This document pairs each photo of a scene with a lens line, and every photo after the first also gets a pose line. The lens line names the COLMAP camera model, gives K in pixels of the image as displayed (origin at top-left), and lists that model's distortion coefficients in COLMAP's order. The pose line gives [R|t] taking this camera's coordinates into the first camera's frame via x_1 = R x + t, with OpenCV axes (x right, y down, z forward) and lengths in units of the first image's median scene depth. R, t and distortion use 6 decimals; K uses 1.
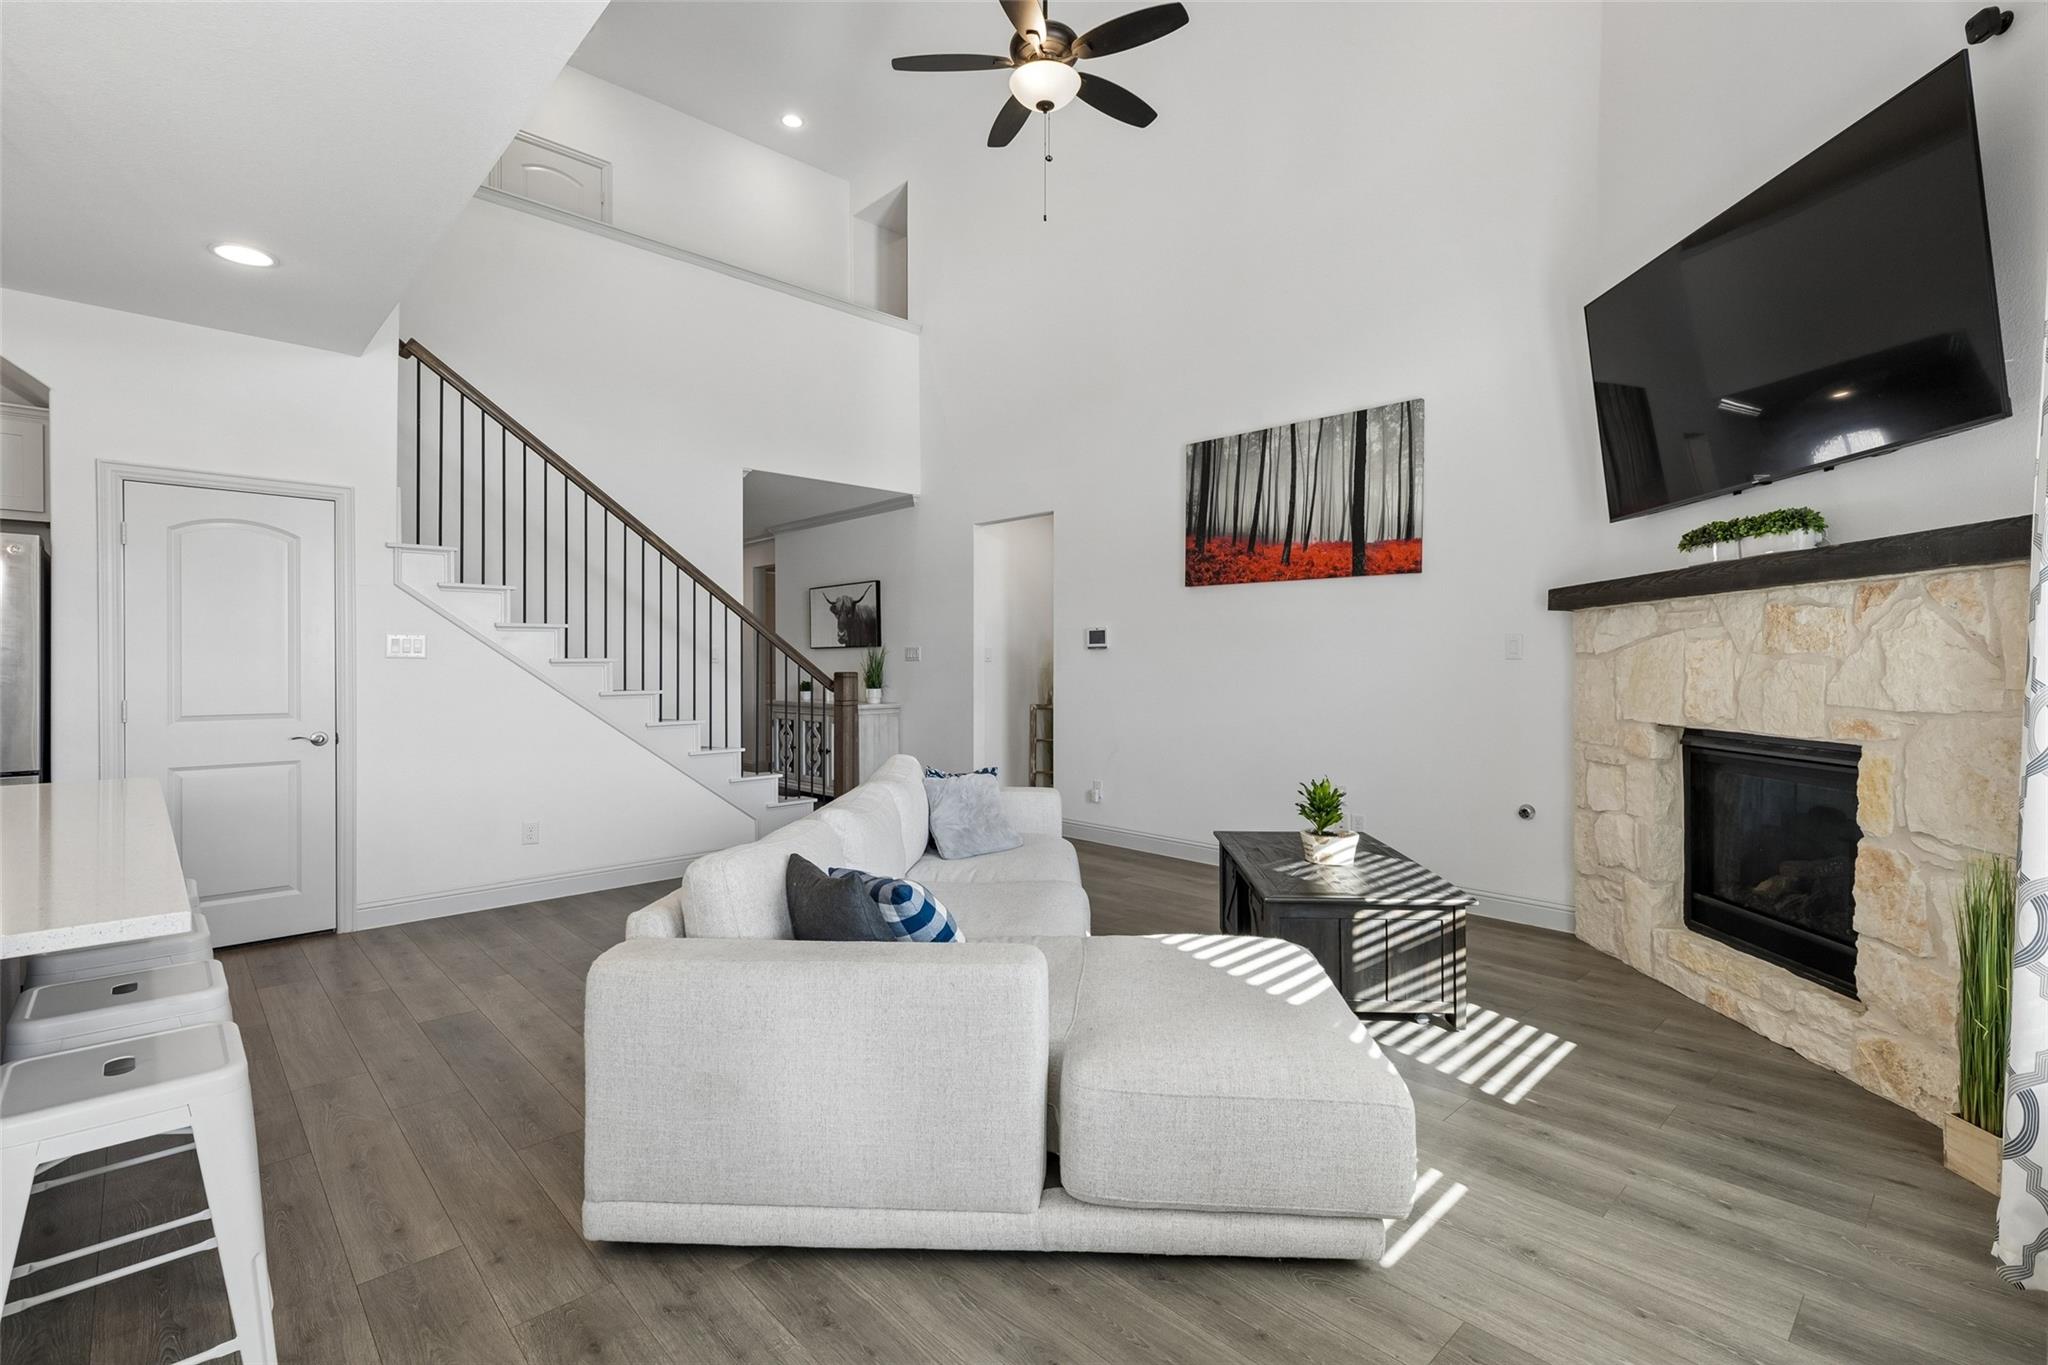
lens RADIAL K [[923.4, 0, 1013.3], [0, 923.4, 679.8], [0, 0, 1]] dist [0.005770, -0.000742]
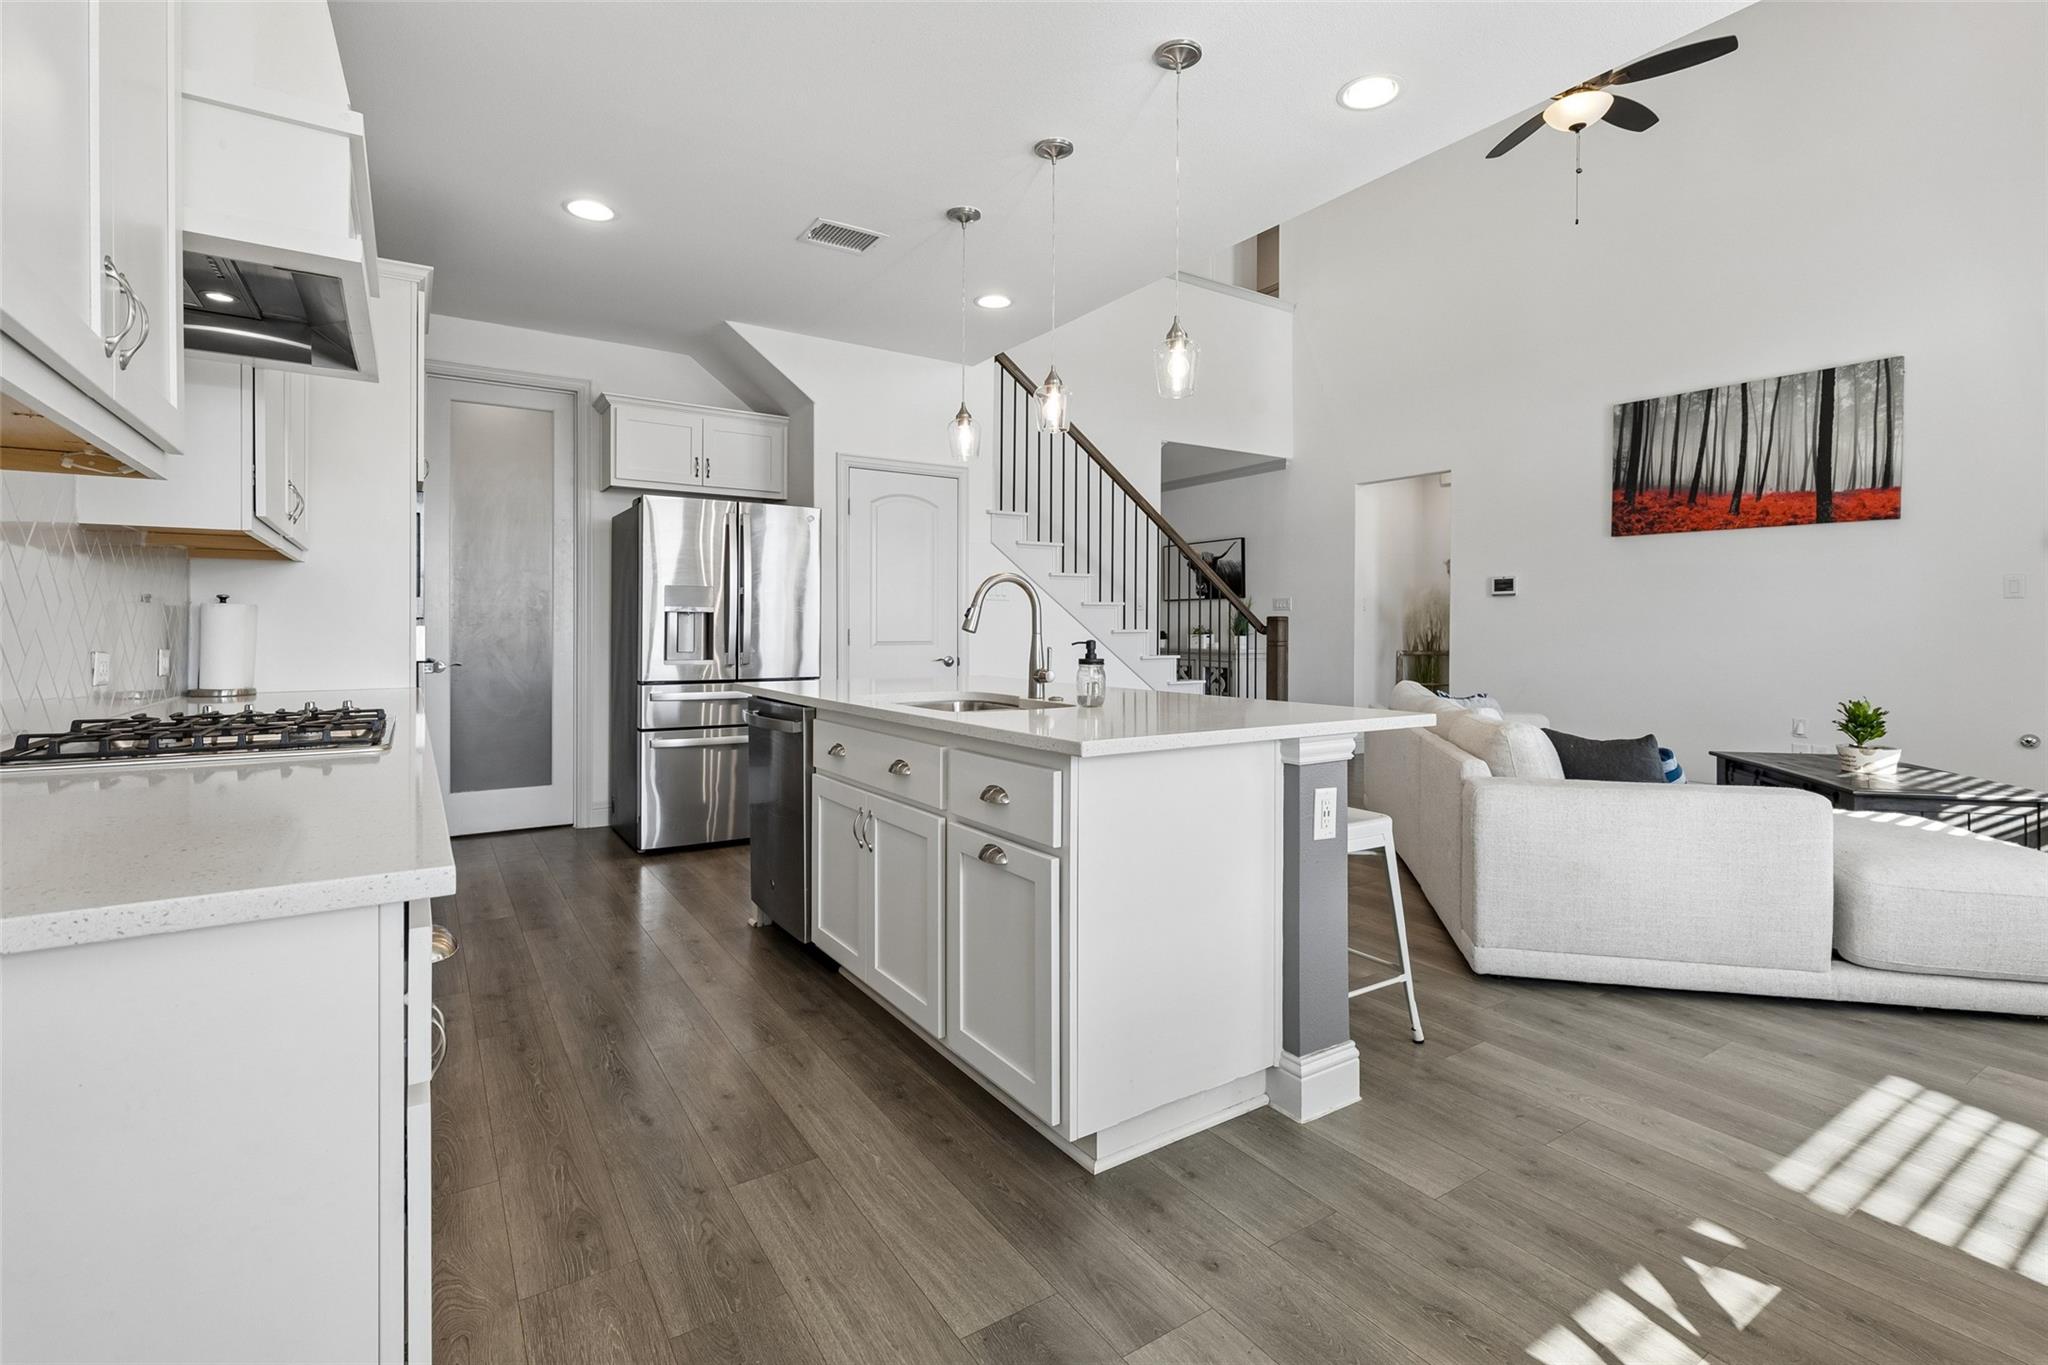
lens RADIAL K [[923.4, 0, 1055.8], [0, 923.4, 637.2], [0, 0, 1]] dist [0.005770, -0.000742]
pose [[0.985251, 0.003488, -0.171077, -0.304502], [-0.004117, 0.999986, -0.003322, 0.026044], [0.171063, 0.003977, 0.985252, -0.200630]]
